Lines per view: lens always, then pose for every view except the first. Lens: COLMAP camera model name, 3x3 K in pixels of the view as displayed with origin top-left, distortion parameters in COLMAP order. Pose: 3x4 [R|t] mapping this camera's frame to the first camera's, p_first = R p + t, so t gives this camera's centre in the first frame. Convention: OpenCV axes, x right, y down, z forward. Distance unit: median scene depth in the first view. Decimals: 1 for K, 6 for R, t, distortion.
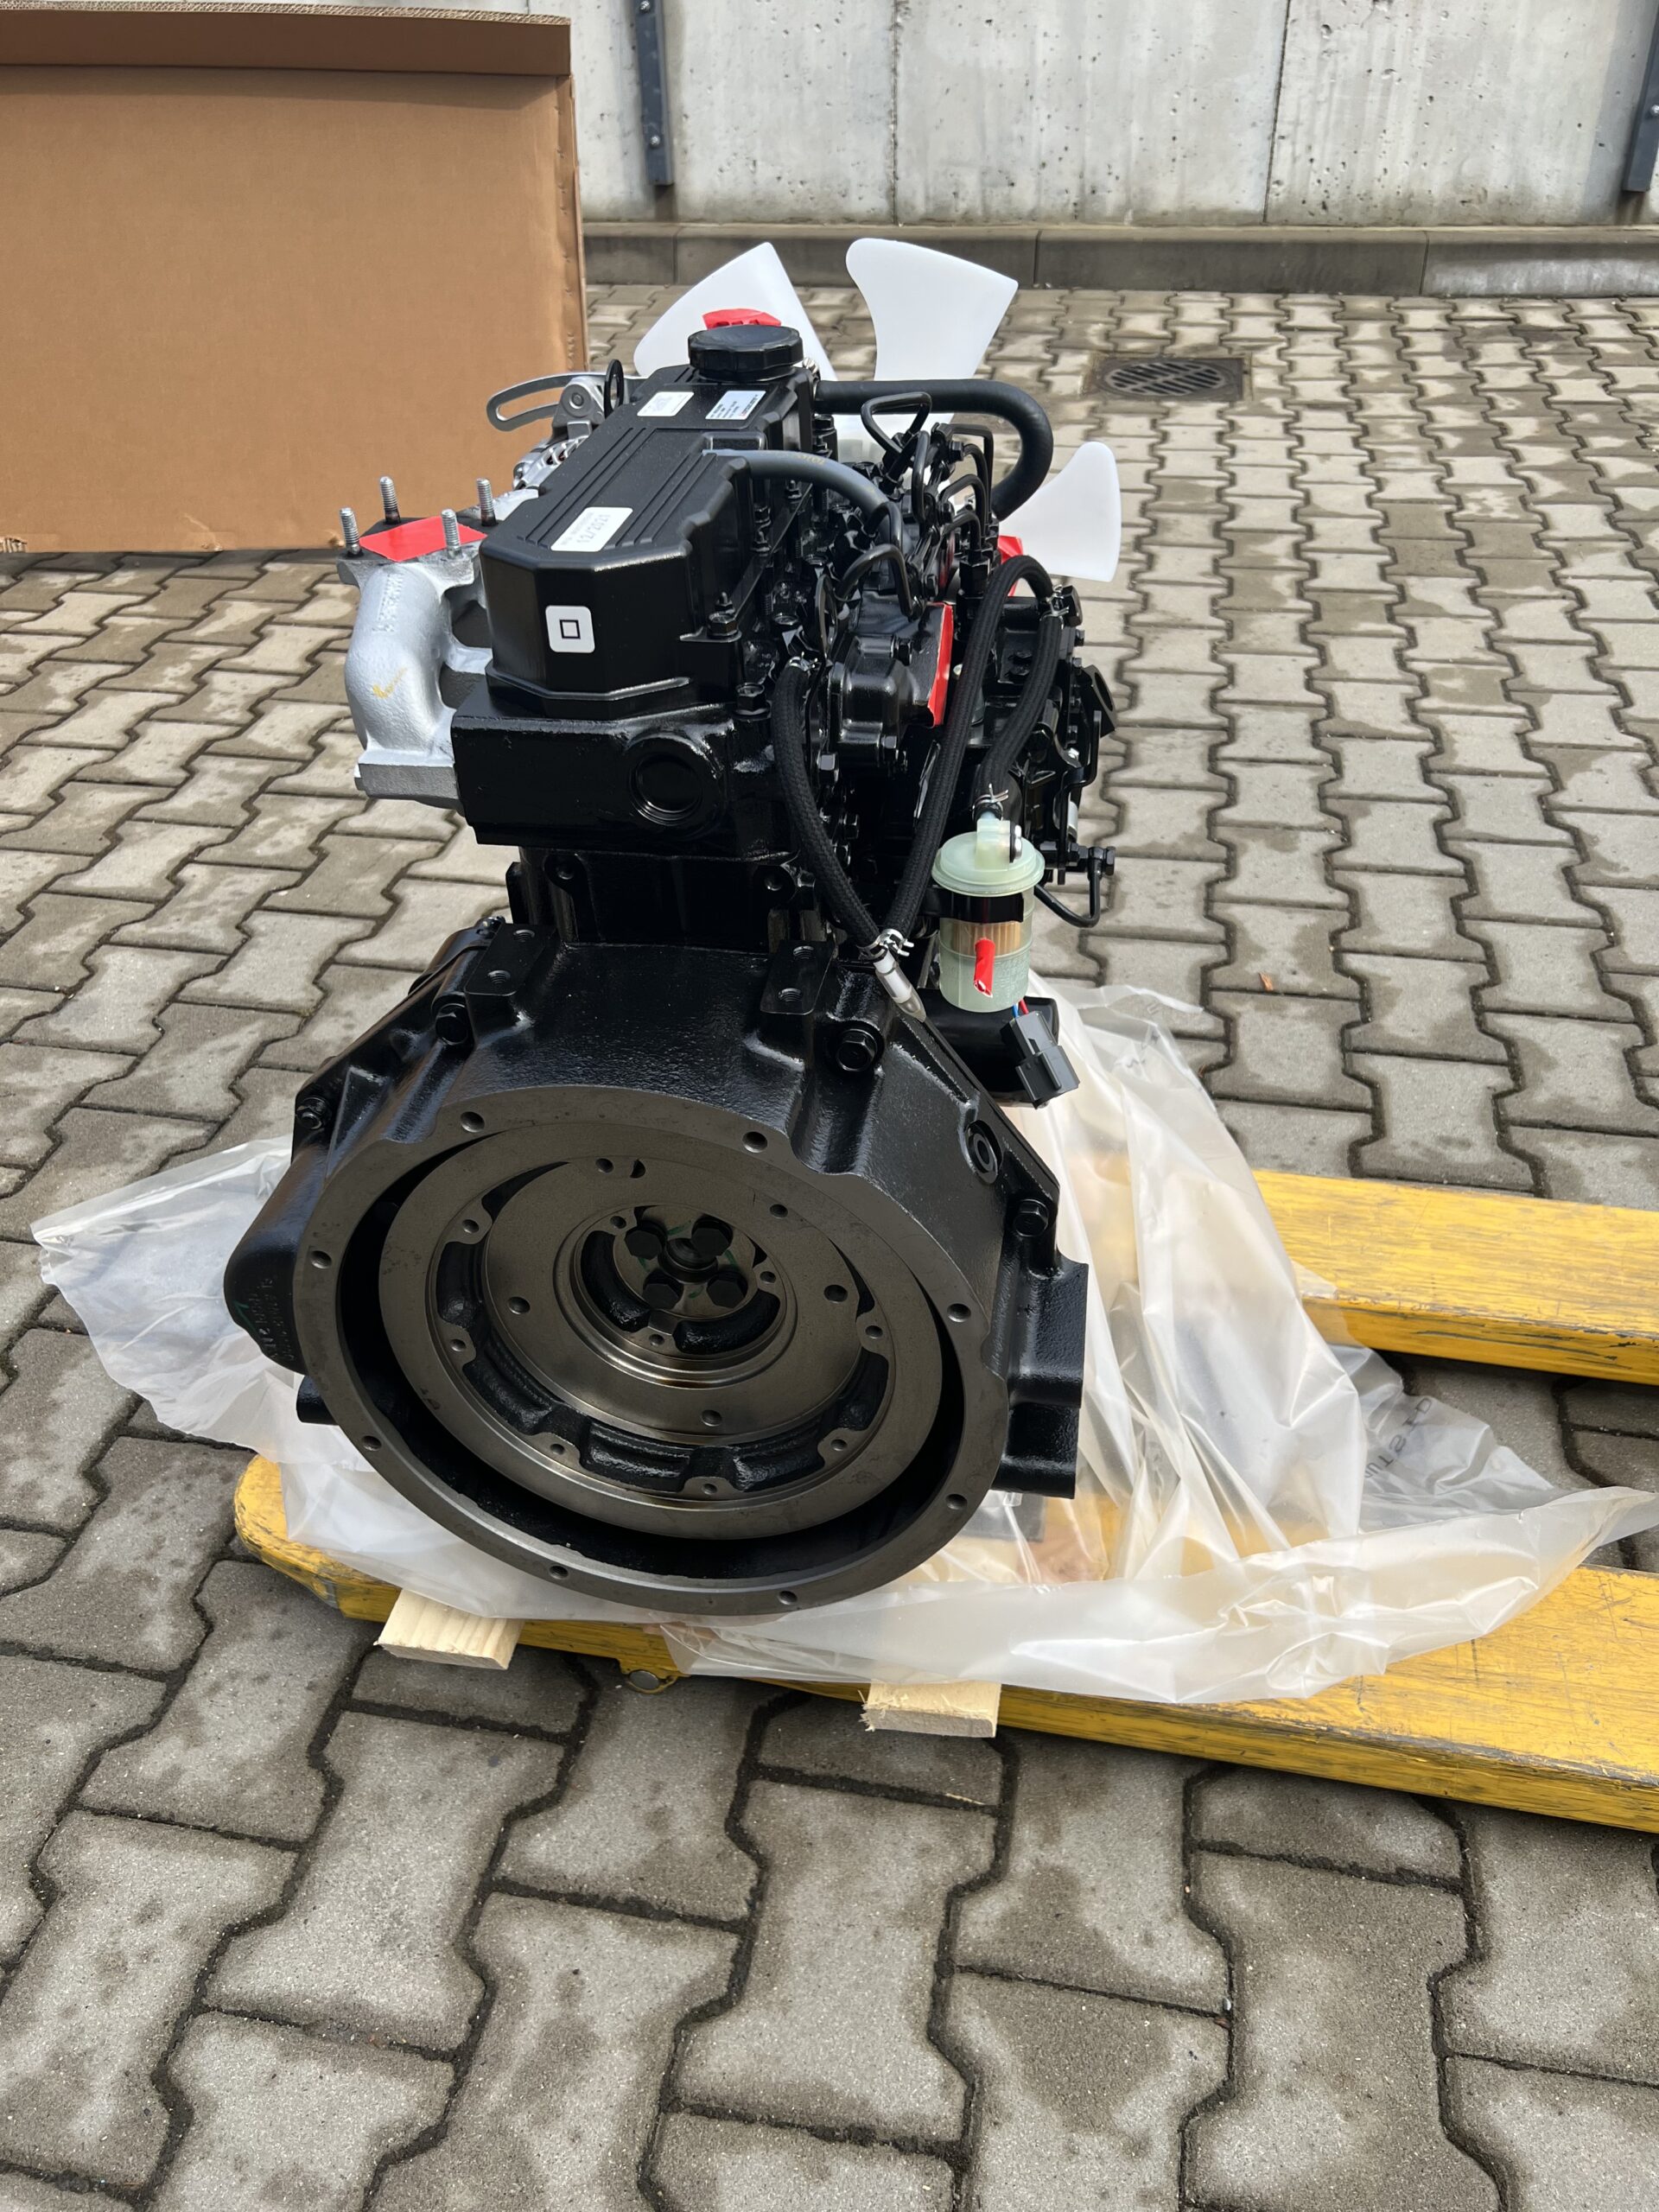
lens RADIAL K [[1660.1, 0, 829.8], [0, 1660.1, 1110.8], [0, 0, 1]] dist [0.026383, -0.032437]
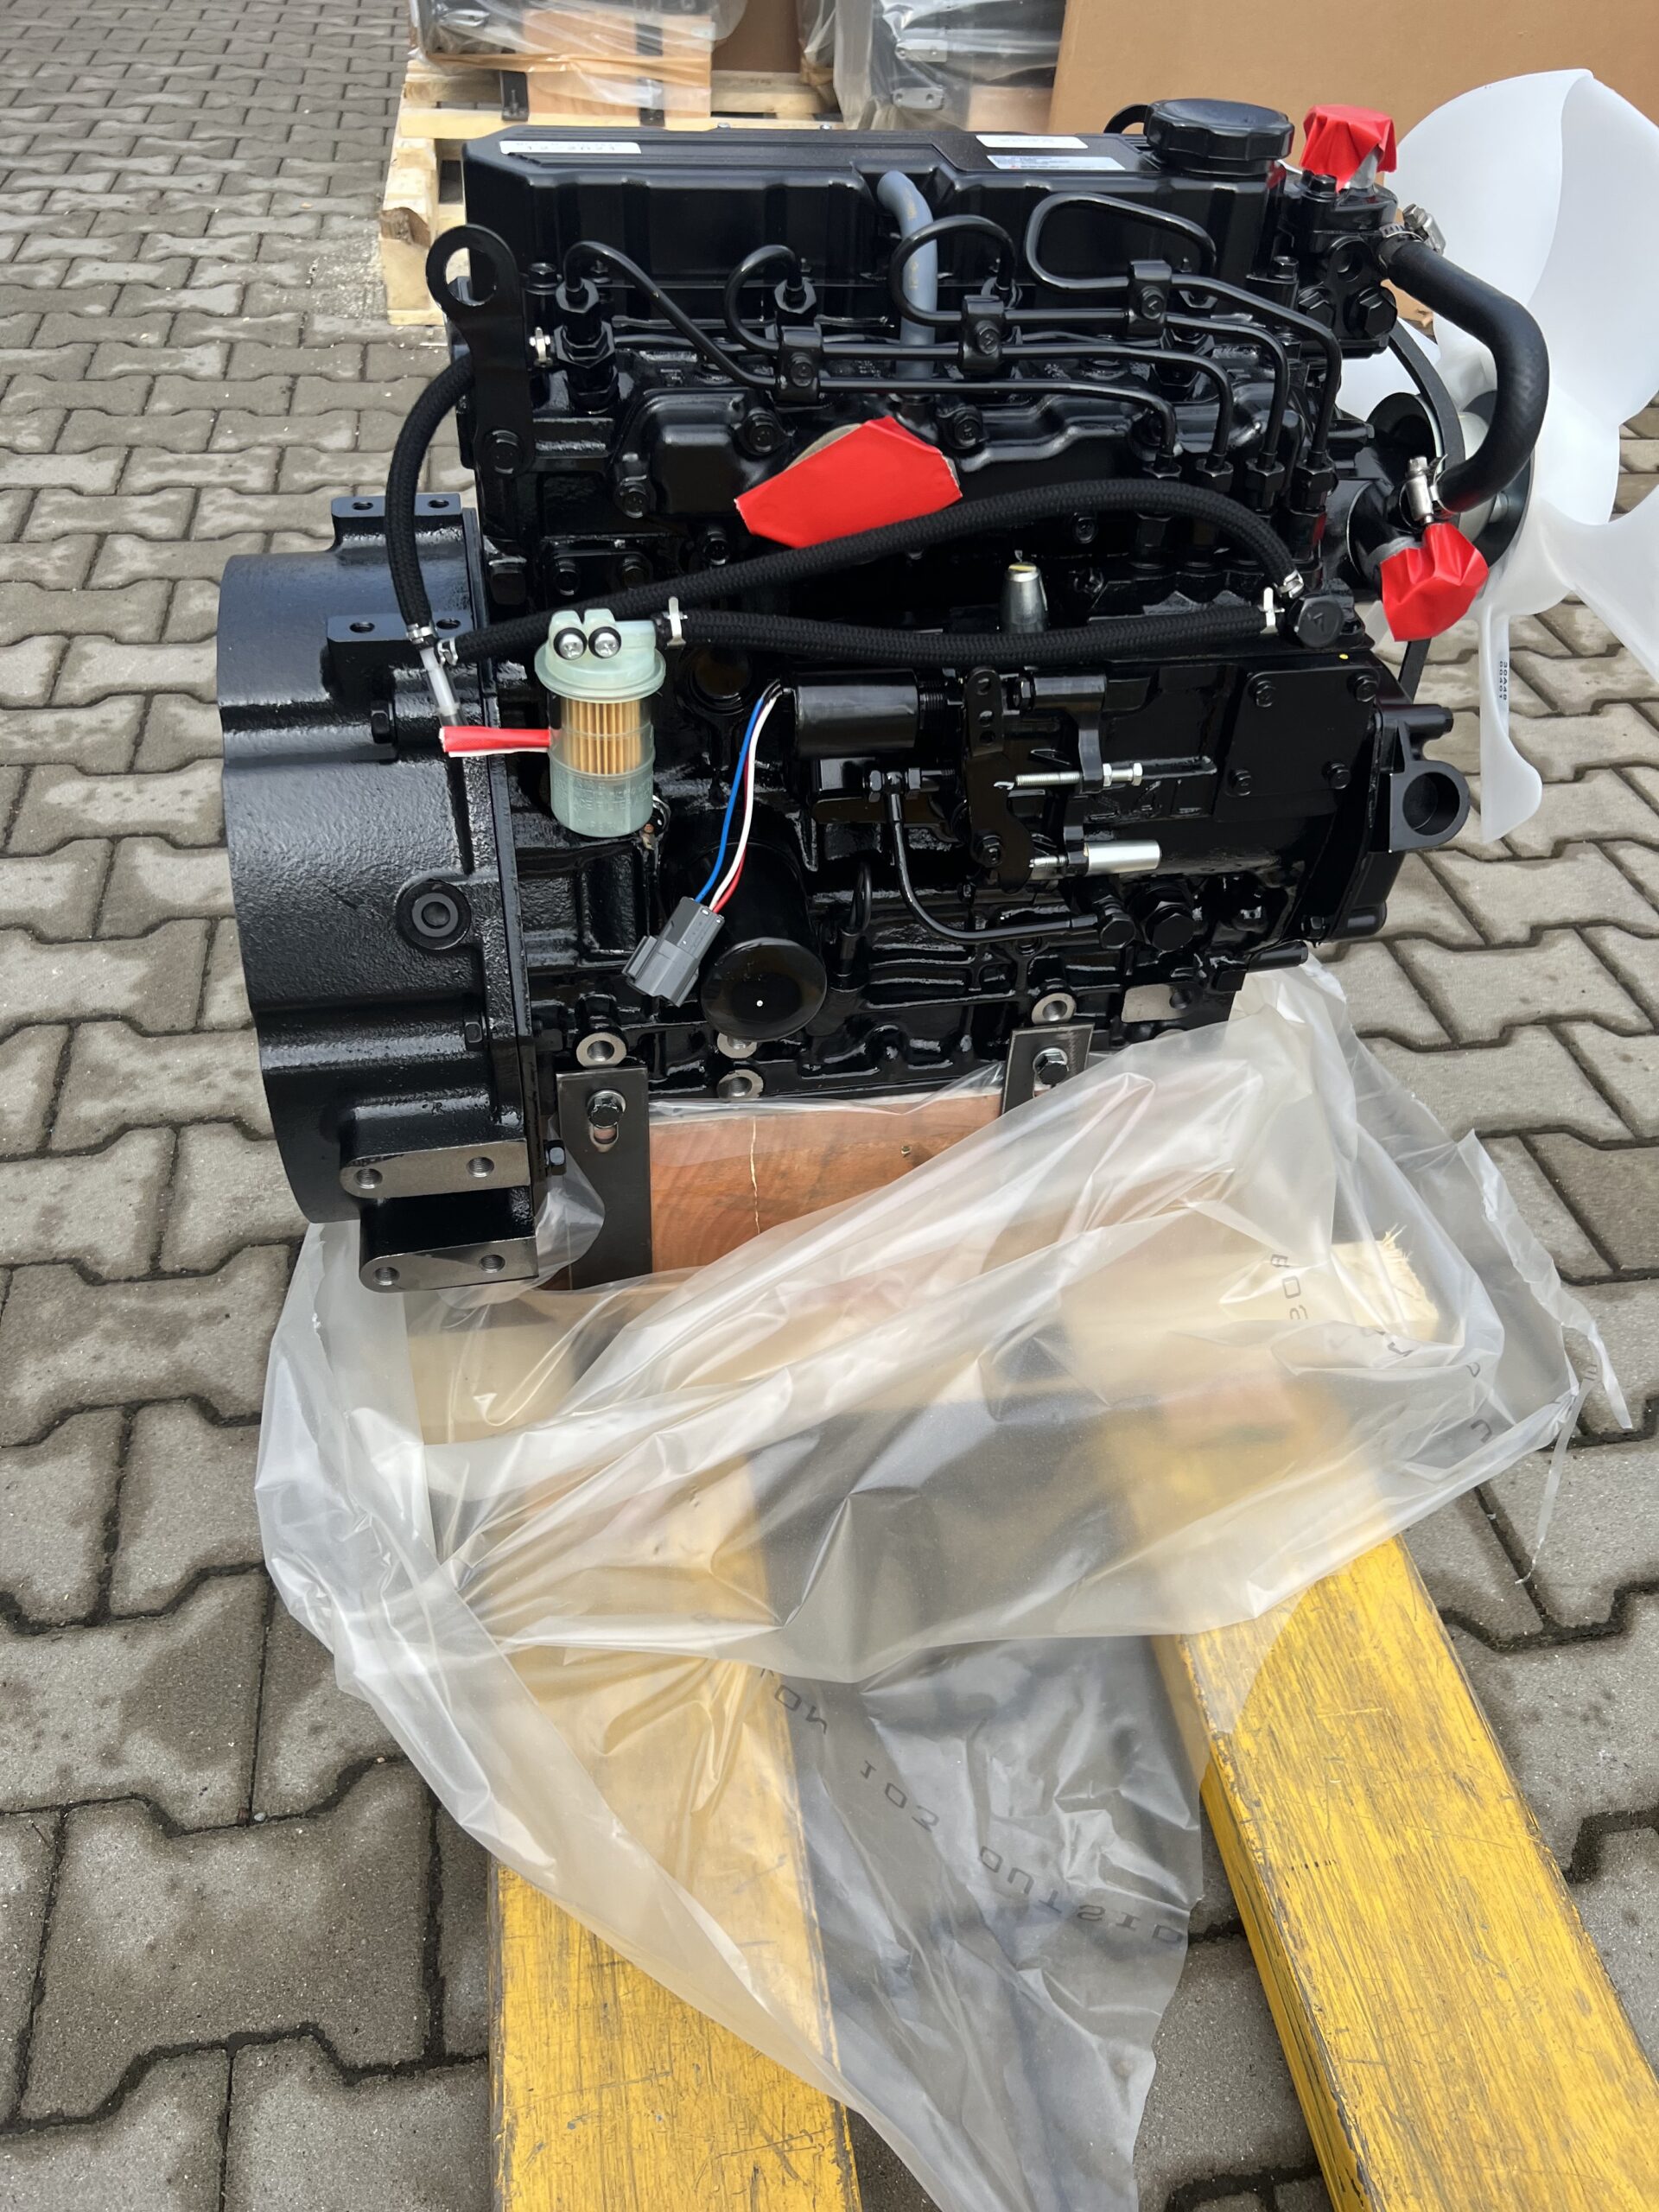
lens RADIAL K [[1660.1, 0, 829.0], [0, 1660.1, 1084.9], [0, 0, 1]] dist [0.026383, -0.032437]
pose [[0.355799, 0.650147, -0.671354, 0.673862], [-0.598906, 0.710087, 0.370253, -0.304276], [0.717439, 0.270342, 0.642025, 0.453435]]
